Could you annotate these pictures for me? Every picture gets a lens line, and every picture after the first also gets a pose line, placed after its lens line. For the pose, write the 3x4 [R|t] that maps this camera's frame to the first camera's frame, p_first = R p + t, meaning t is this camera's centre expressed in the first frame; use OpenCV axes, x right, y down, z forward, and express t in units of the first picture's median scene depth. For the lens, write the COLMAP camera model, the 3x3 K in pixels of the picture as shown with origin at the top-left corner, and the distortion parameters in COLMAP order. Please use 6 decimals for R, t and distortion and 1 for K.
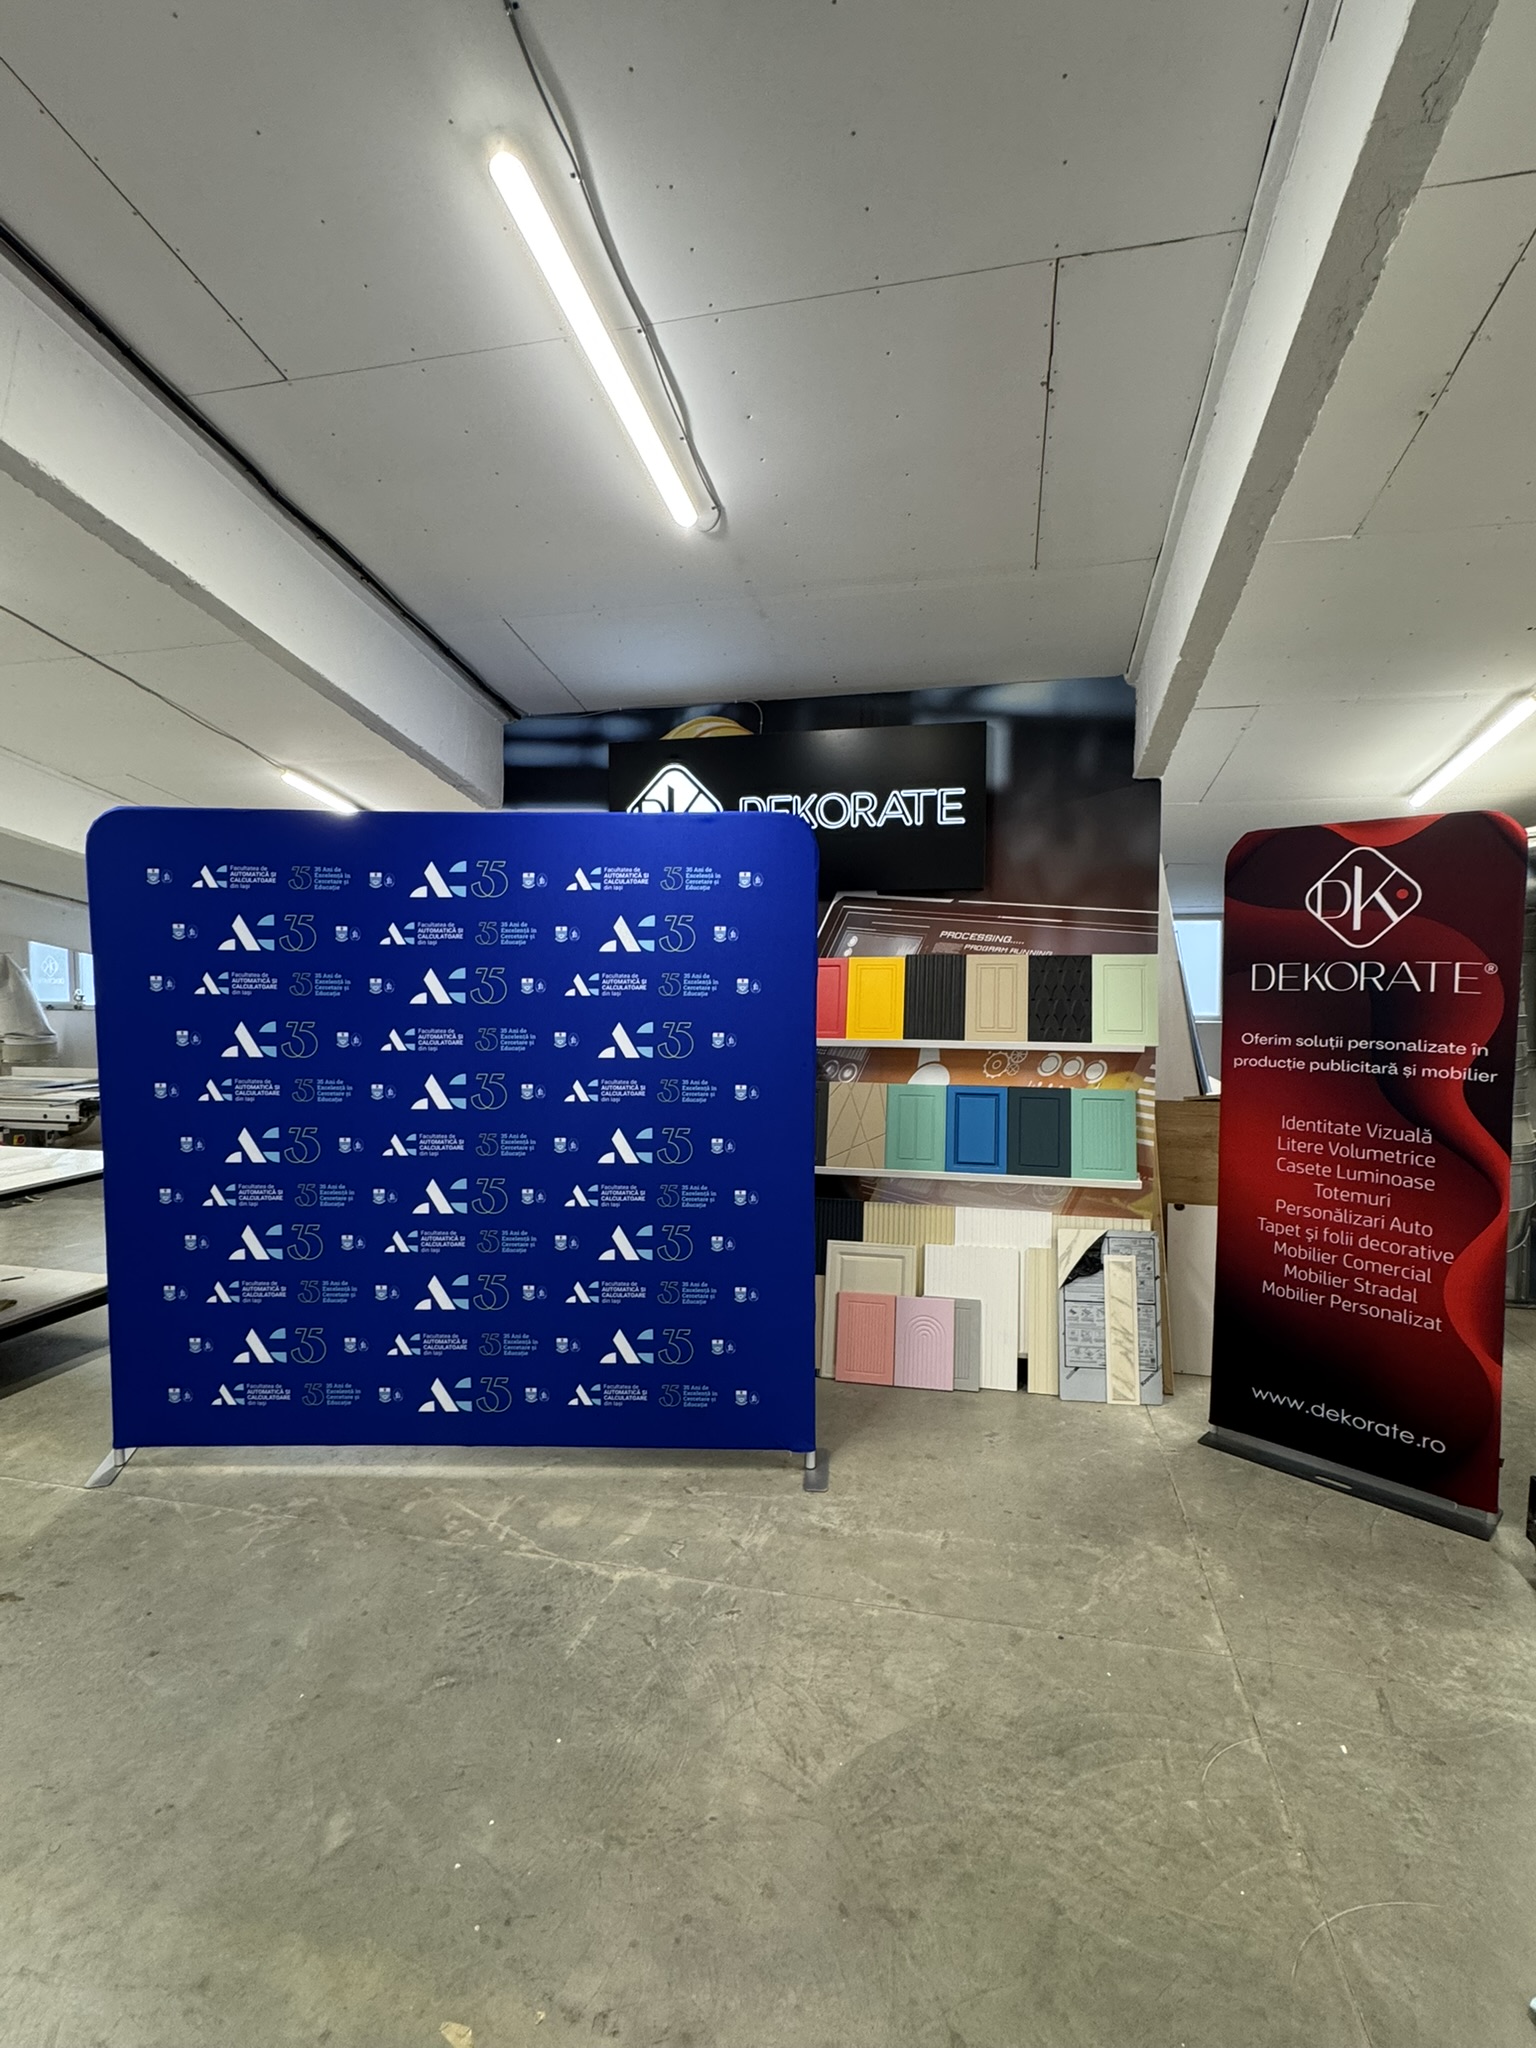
lens RADIAL K [[983.1, 0, 765.1], [0, 983.1, 1026.3], [0, 0, 1]] dist [-0.003181, 0.000367]
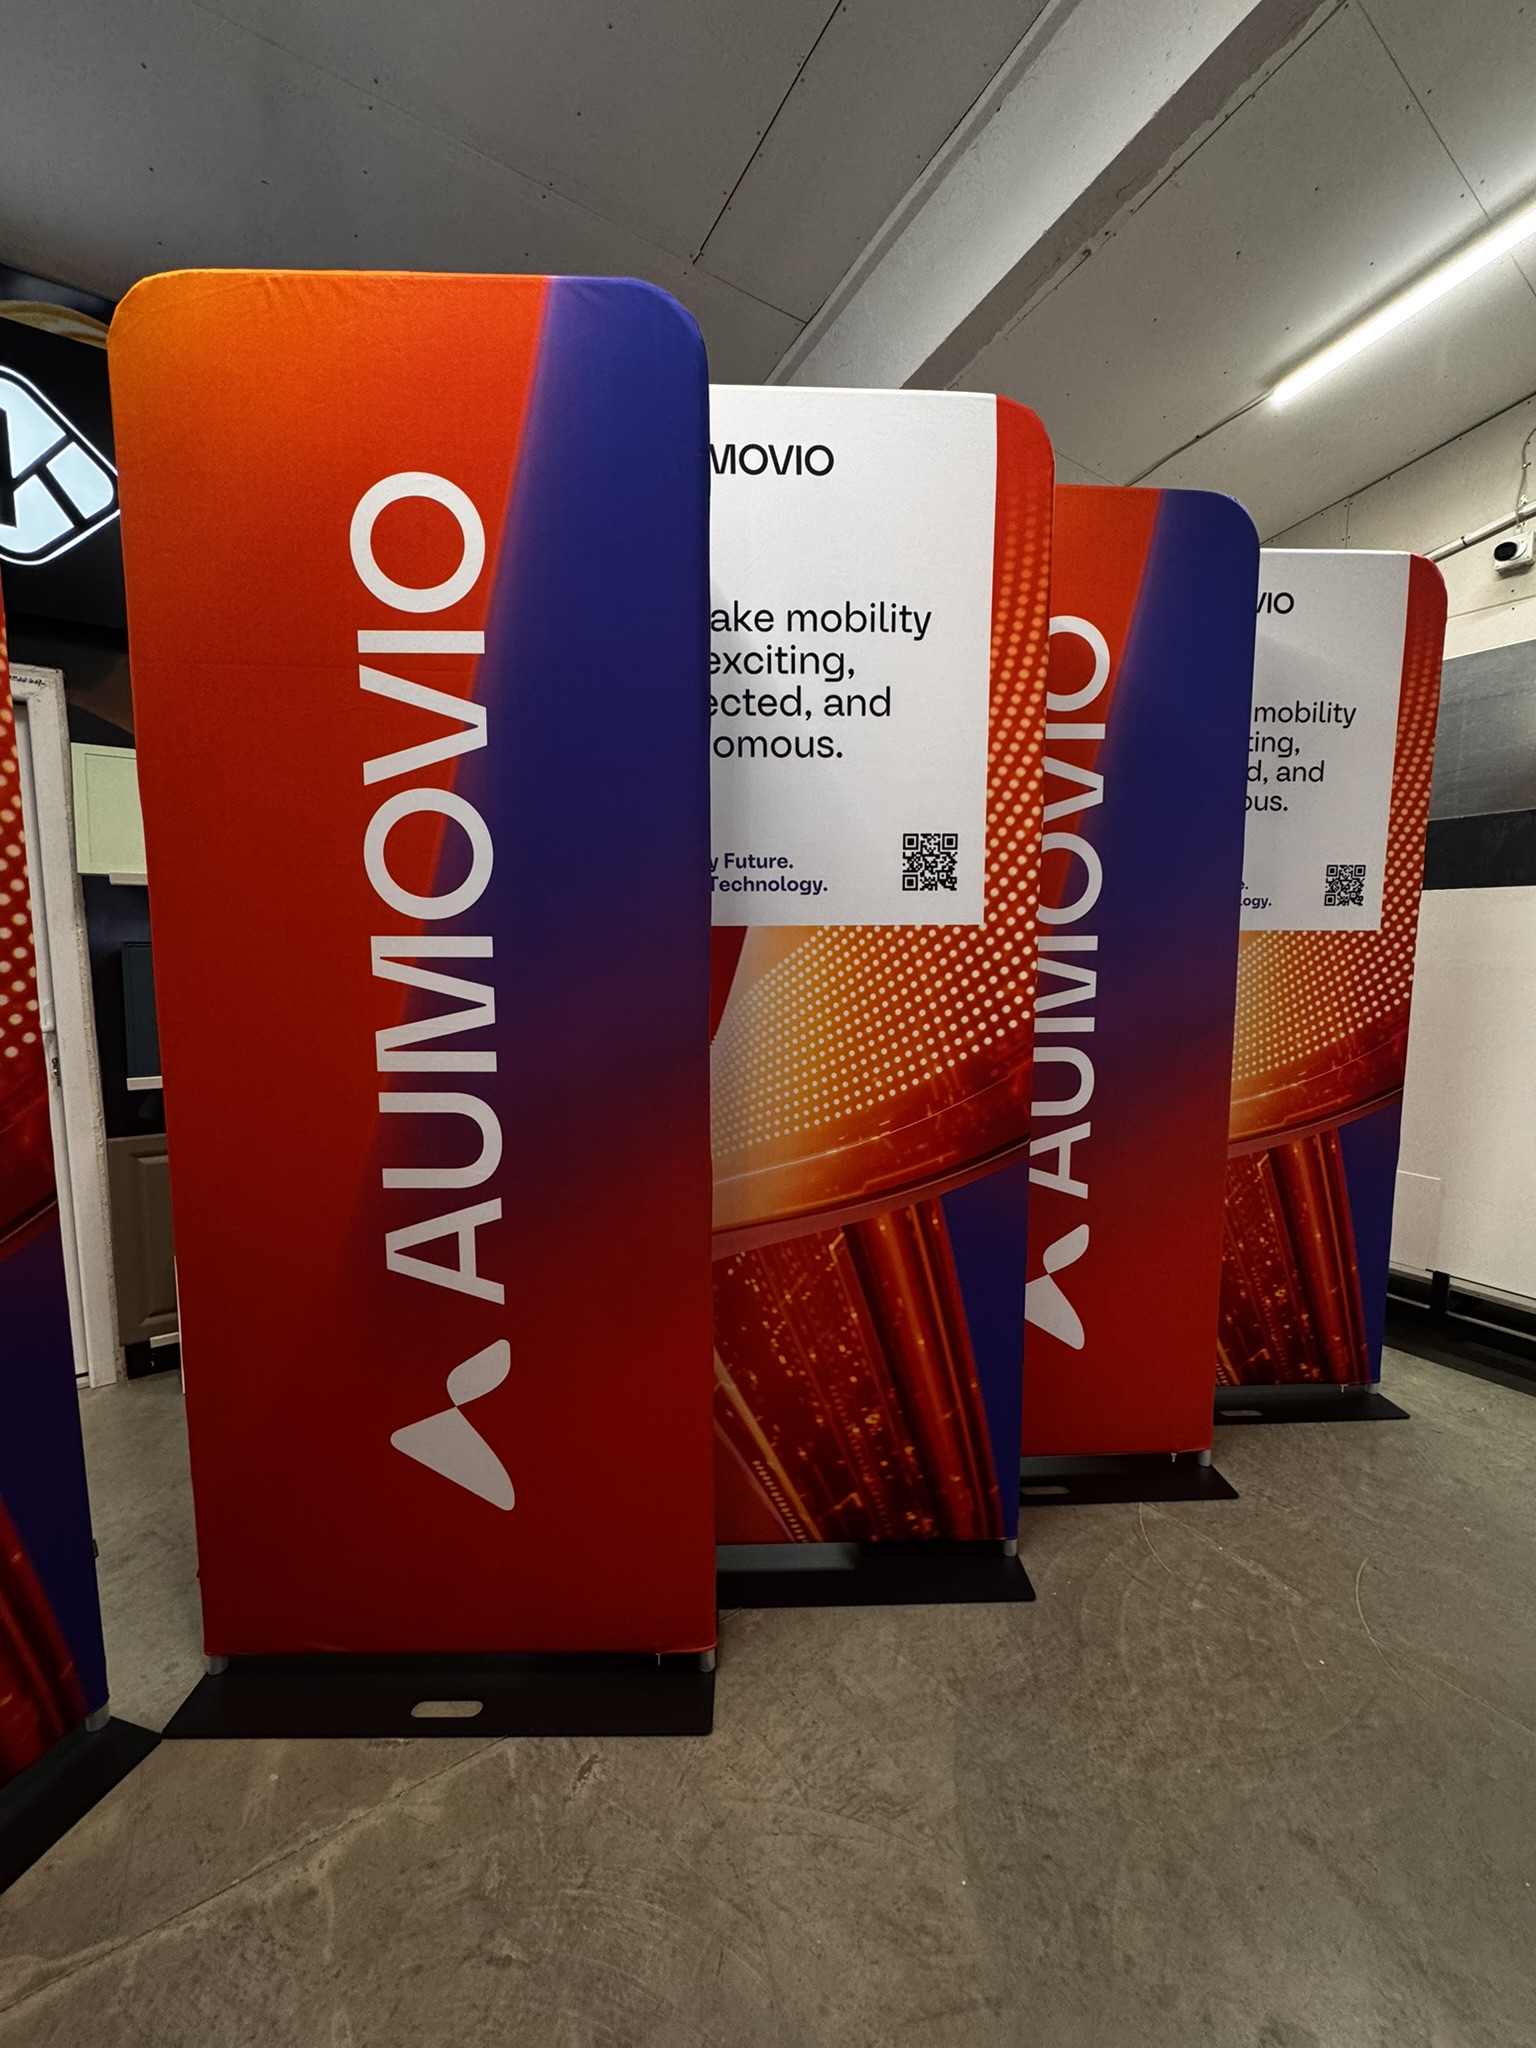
lens RADIAL K [[816.2, 0, 771.4], [0, 816.2, 1025.9], [0, 0, 1]] dist [-0.002434, 0.000175]
pose [[0.670913, -0.079740, 0.737236, -0.179604], [0.038478, 0.996606, 0.072777, 0.088459], [-0.740537, -0.020460, 0.671704, 0.396736]]
